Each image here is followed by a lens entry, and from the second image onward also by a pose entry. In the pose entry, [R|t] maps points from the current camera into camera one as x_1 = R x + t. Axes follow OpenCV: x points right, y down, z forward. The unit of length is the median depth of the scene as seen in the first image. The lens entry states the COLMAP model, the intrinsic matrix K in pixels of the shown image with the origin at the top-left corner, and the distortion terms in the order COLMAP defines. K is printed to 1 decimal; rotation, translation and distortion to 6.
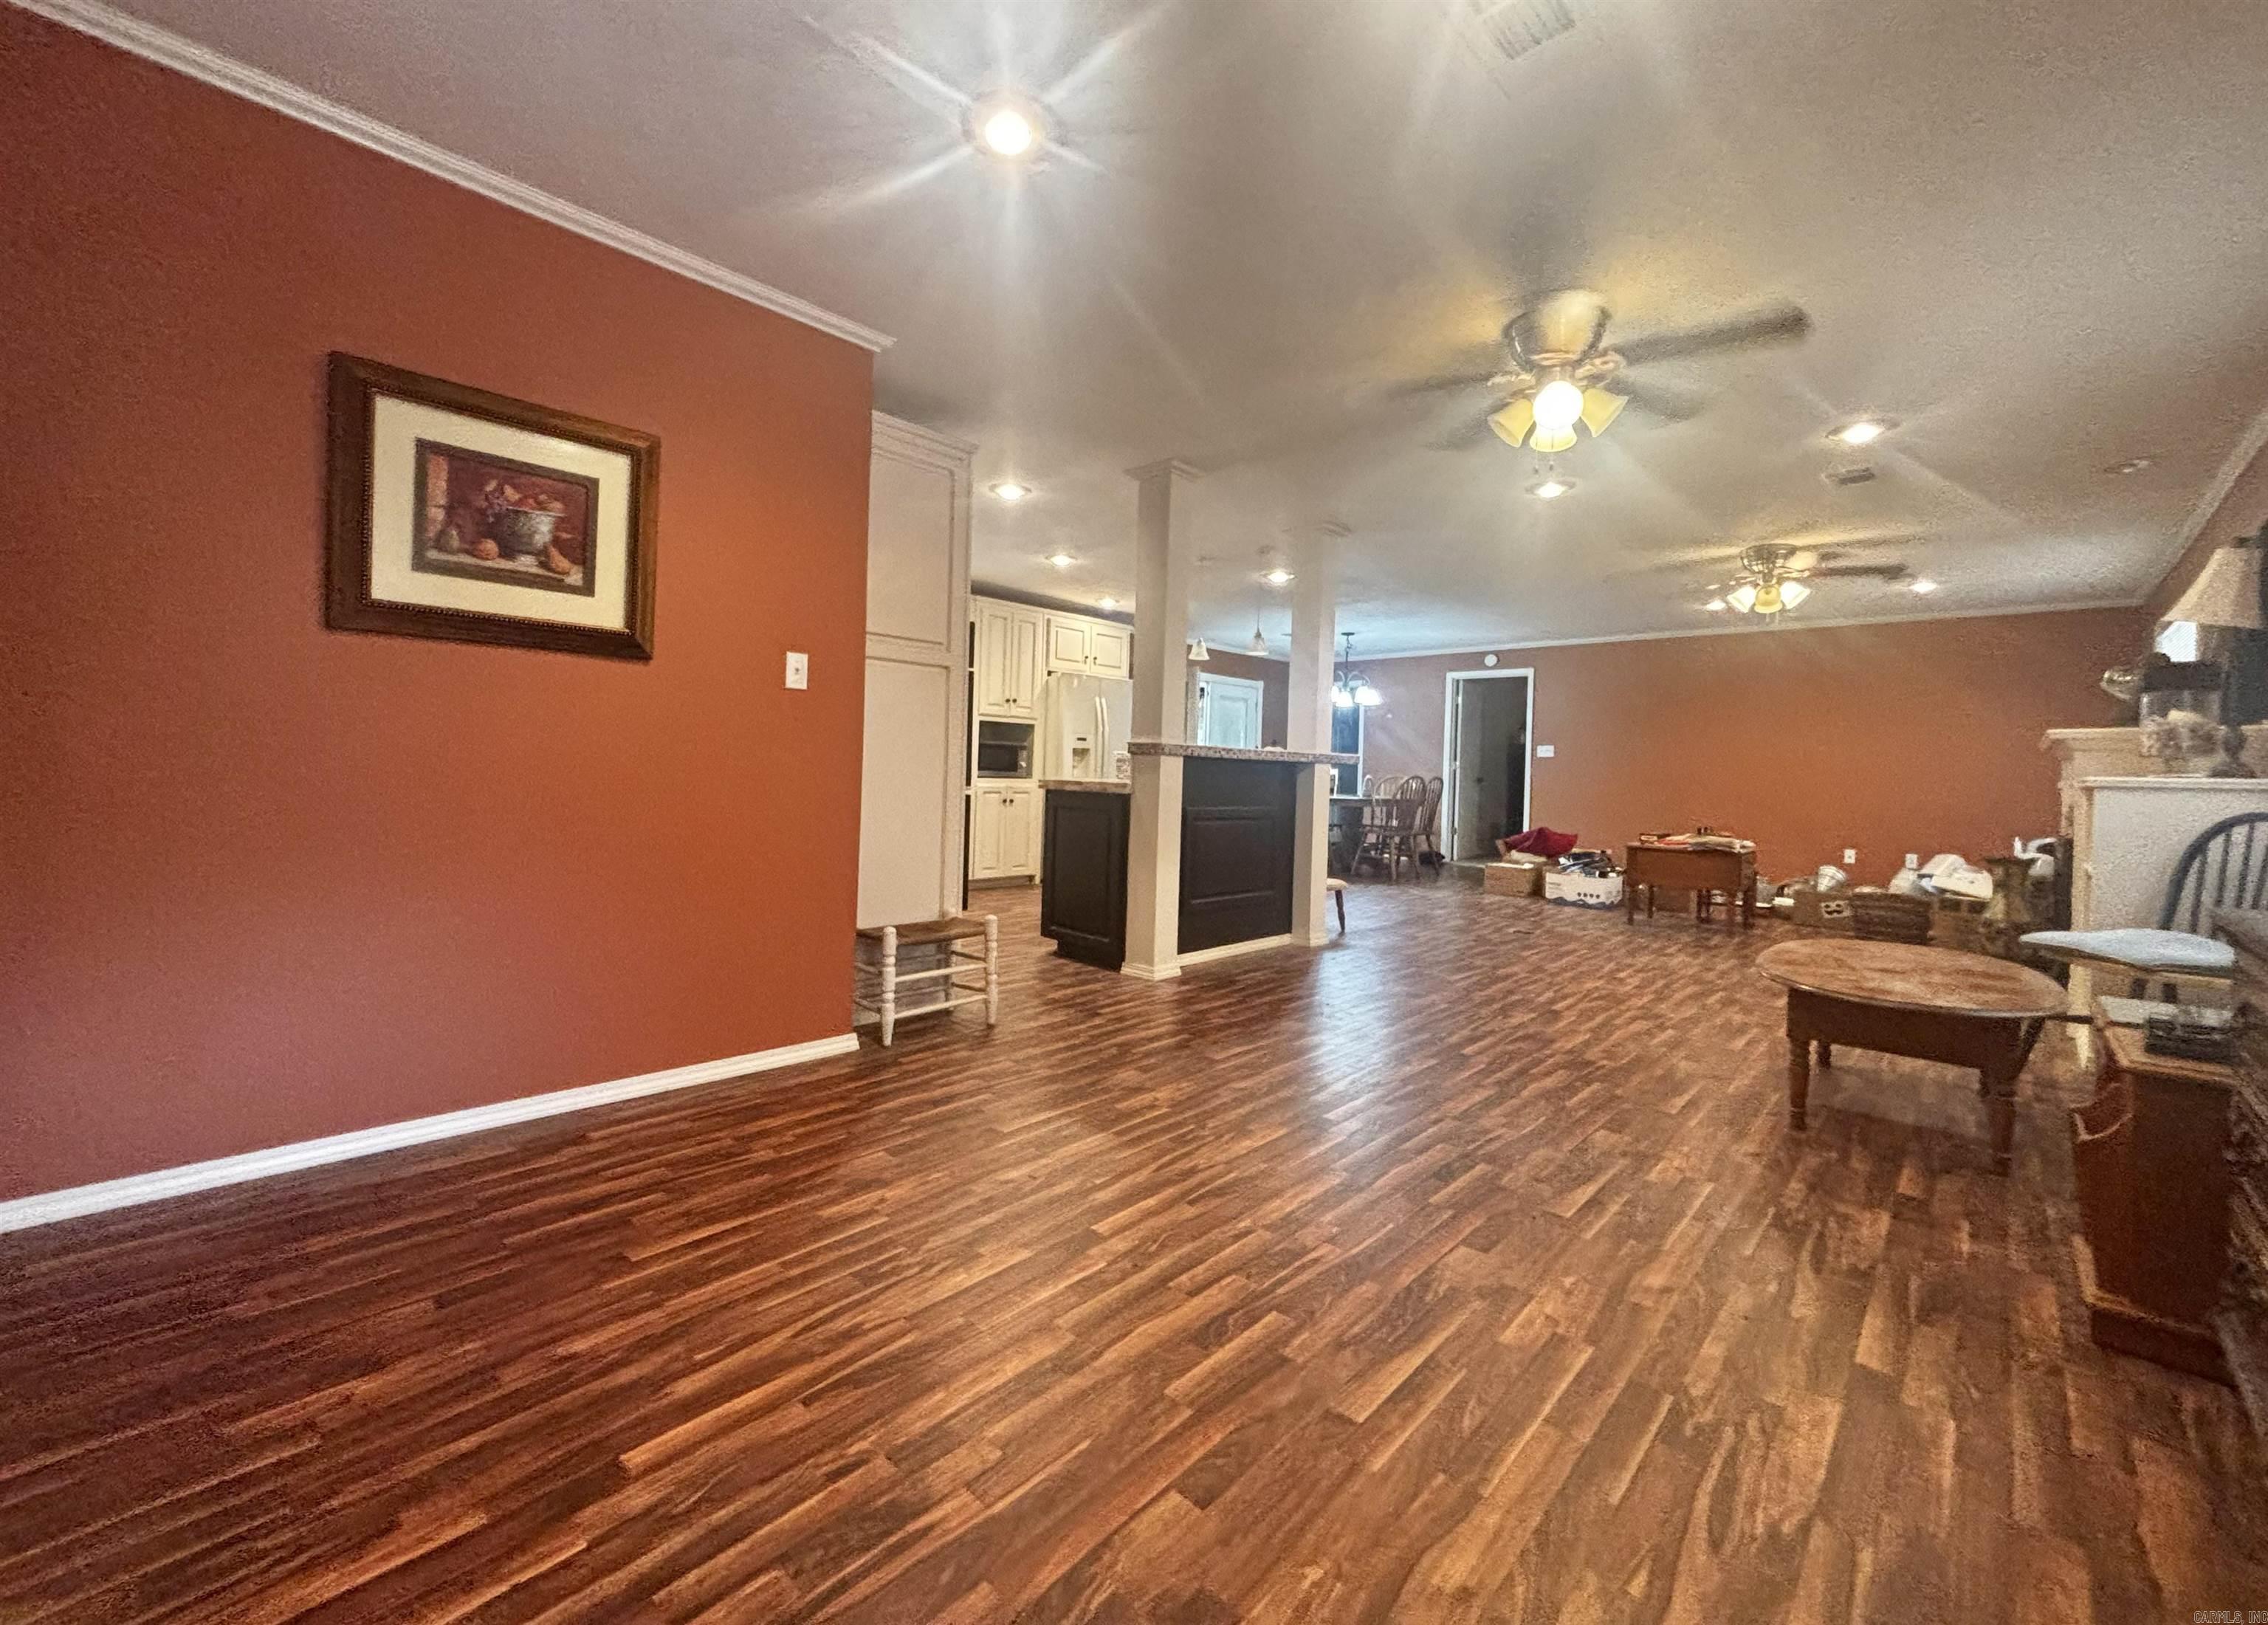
lens RADIAL K [[919.3, 0, 1138.2], [0, 919.3, 777.1], [0, 0, 1]] dist [-0.000661, -0.000356]
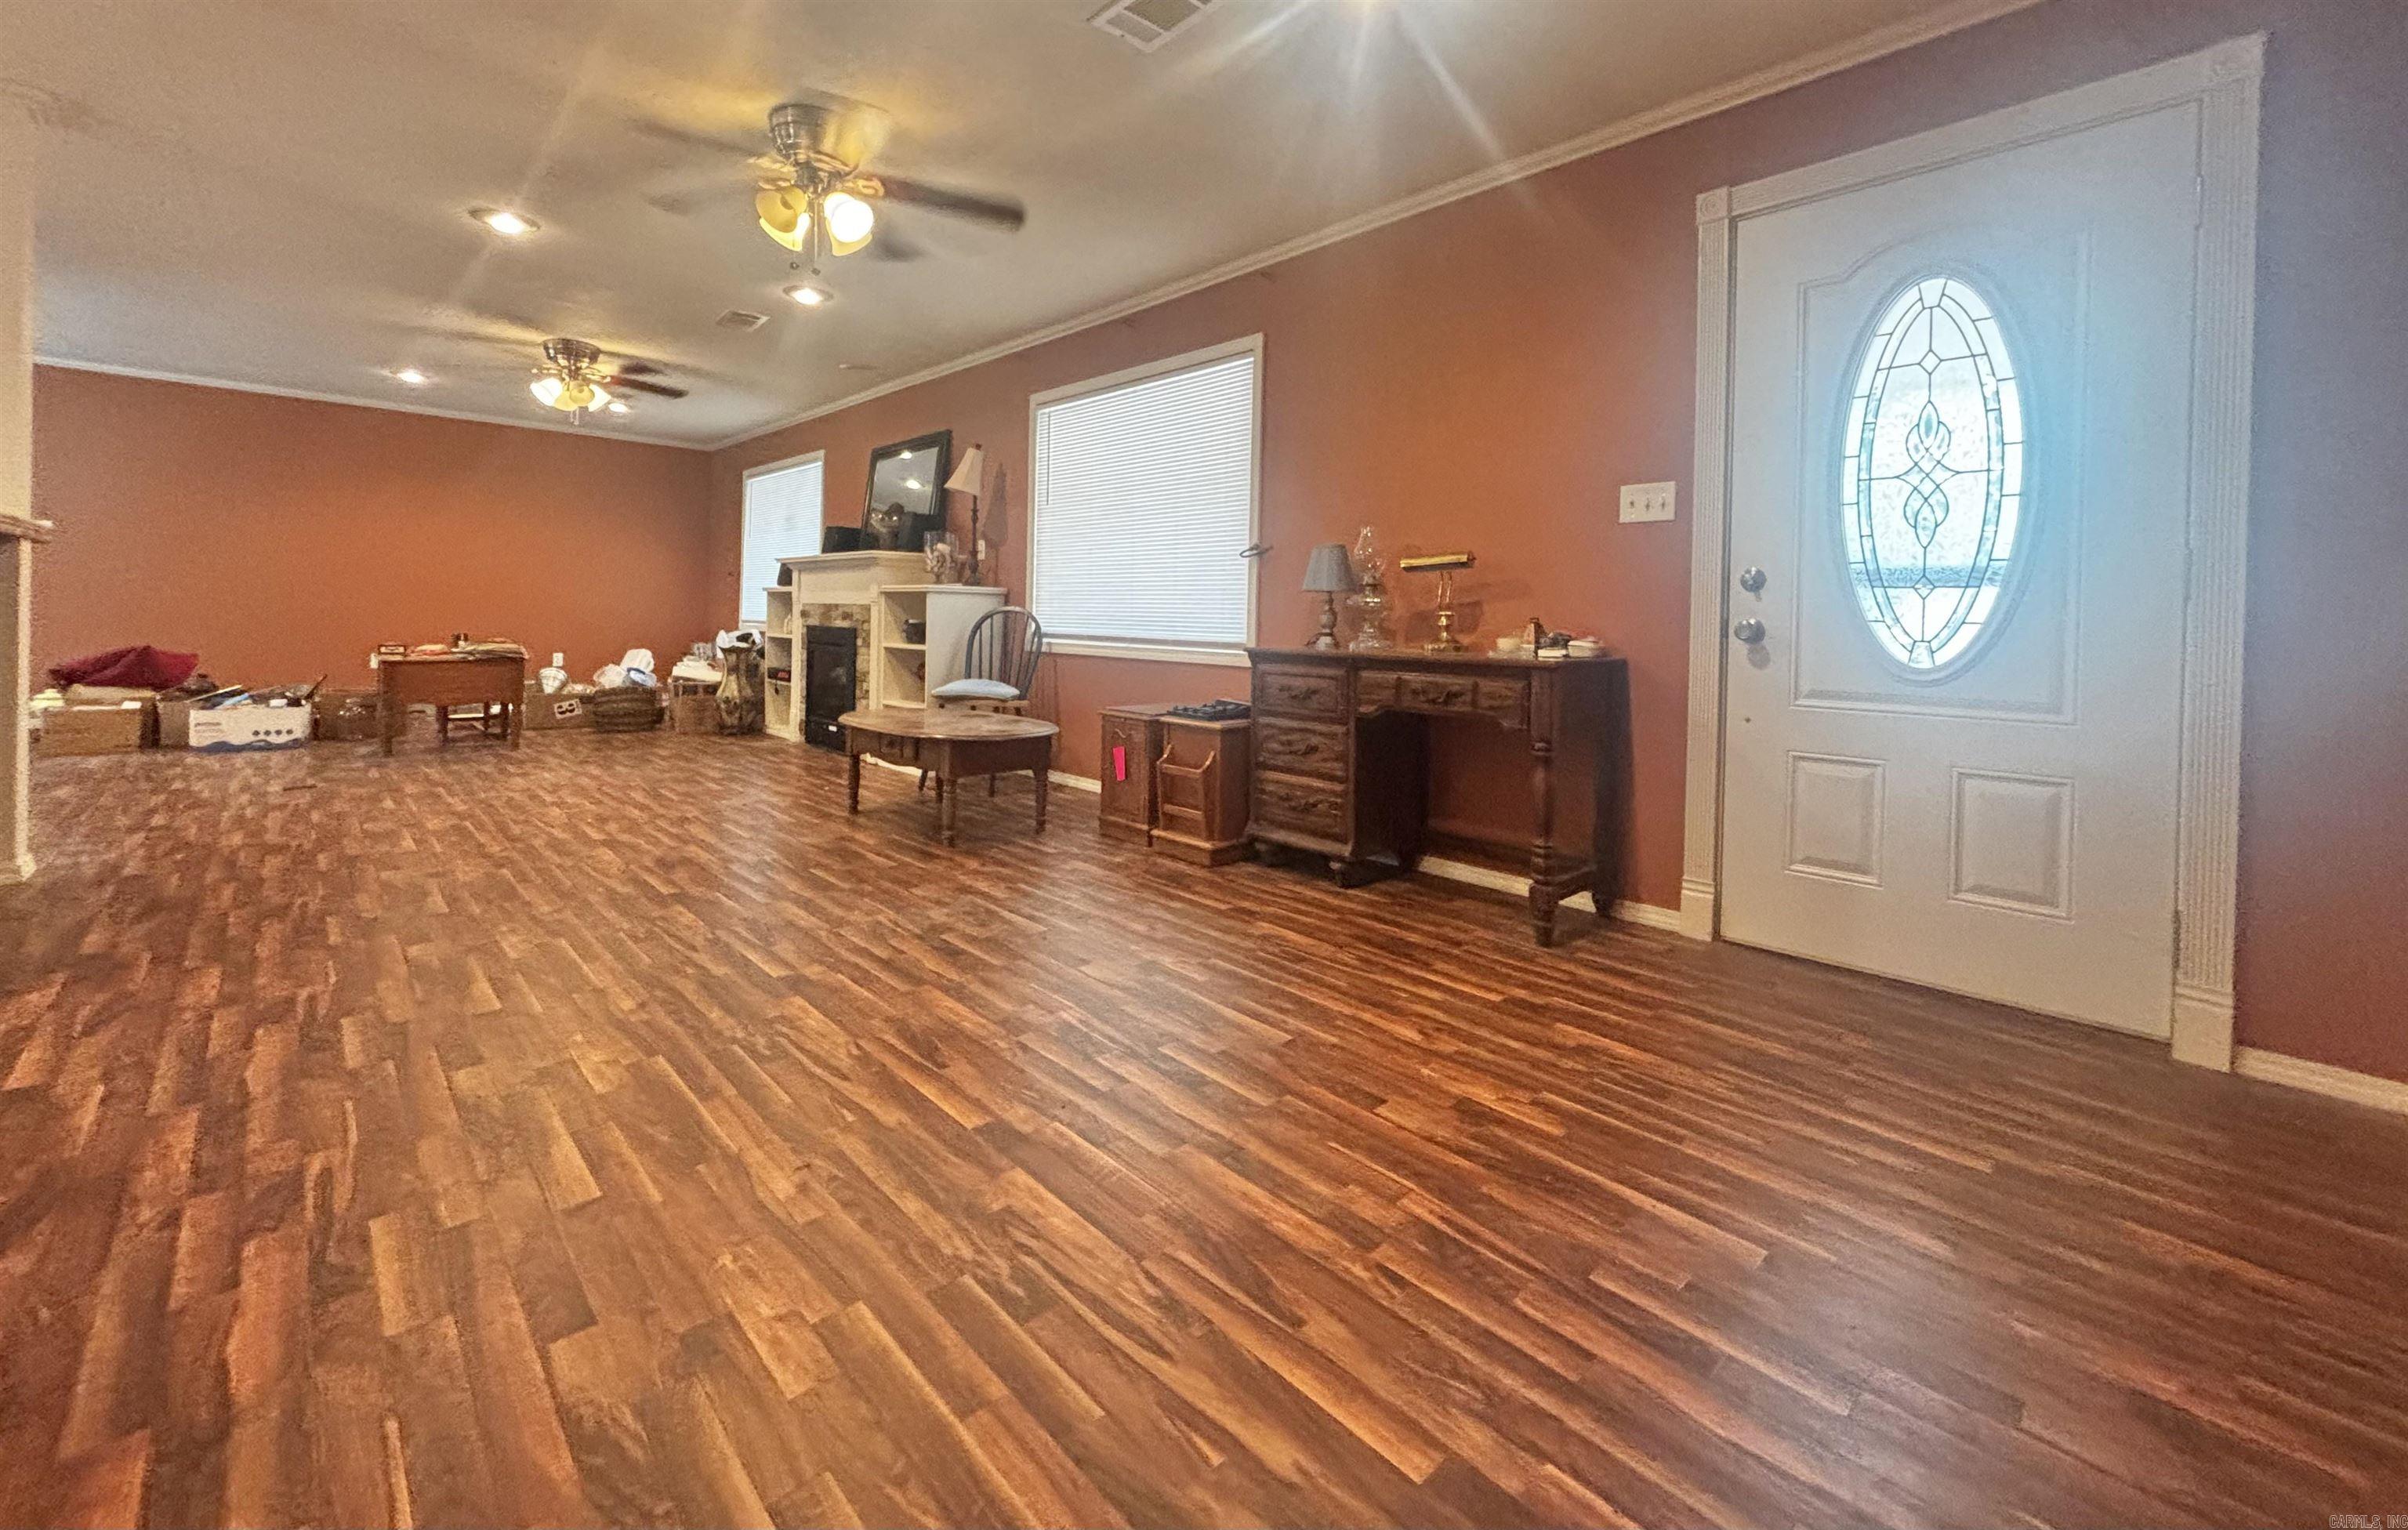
lens RADIAL K [[966.6, 0, 1202.7], [0, 966.6, 630.0], [0, 0, 1]] dist [-0.001272, 0.000130]
pose [[0.061385, -0.035682, 0.997476, -0.611554], [-0.017992, 0.999159, 0.036850, 0.008517], [-0.997952, -0.020209, 0.060691, 0.523085]]
